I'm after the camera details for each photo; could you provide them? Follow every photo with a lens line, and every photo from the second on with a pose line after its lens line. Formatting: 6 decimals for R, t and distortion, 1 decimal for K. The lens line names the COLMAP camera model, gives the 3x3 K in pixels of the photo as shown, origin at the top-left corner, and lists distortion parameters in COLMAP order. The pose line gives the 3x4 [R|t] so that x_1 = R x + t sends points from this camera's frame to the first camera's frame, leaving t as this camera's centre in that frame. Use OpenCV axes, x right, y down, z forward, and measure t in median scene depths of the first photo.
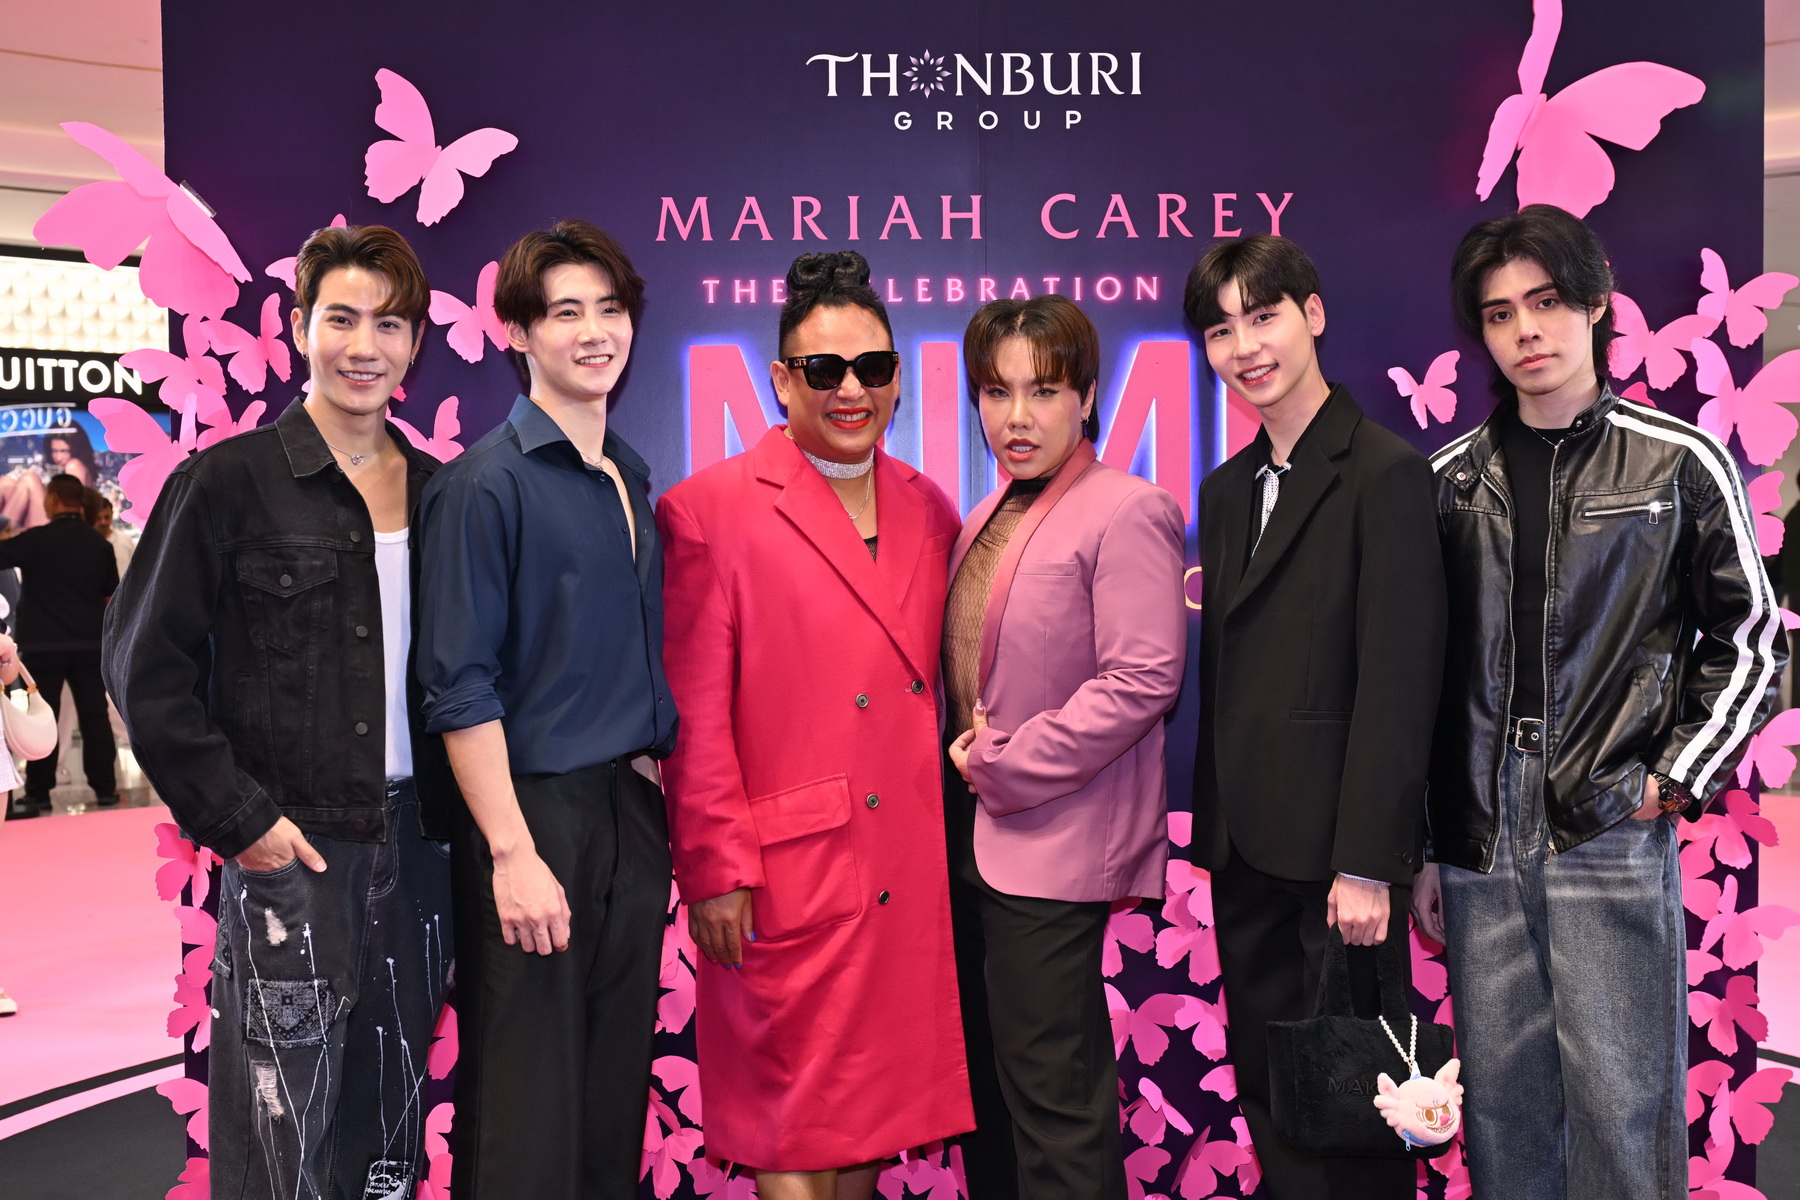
lens RADIAL K [[2083.2, 0, 906.0], [0, 2083.2, 595.0], [0, 0, 1]] dist [-0.004320, 0.000000]
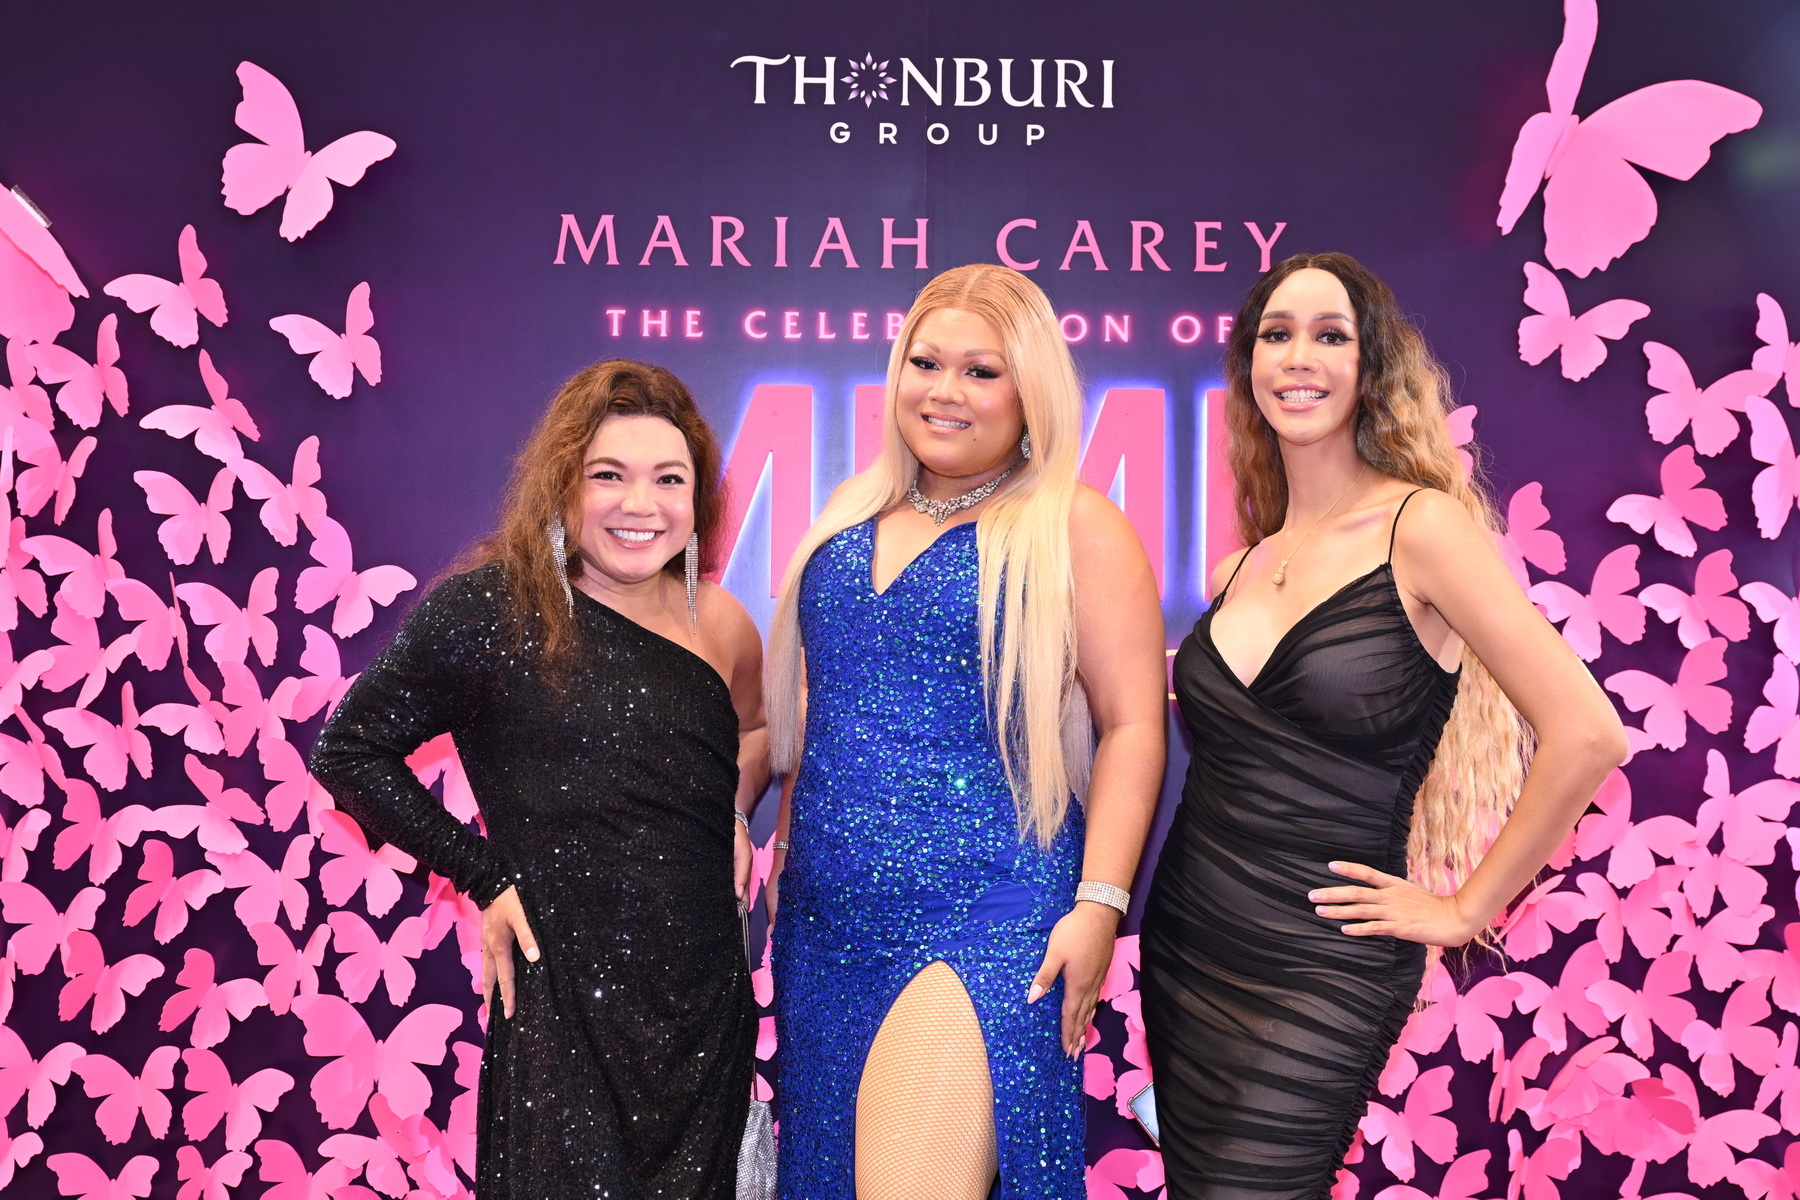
lens RADIAL K [[2083.2, 0, 902.7], [0, 2083.2, 598.8], [0, 0, 1]] dist [-0.004320, 0.000000]
pose [[0.999786, 0.019236, -0.007552, 0.035188], [-0.019569, 0.998709, -0.046866, 0.007968], [0.006641, 0.047004, 0.998873, 0.136898]]
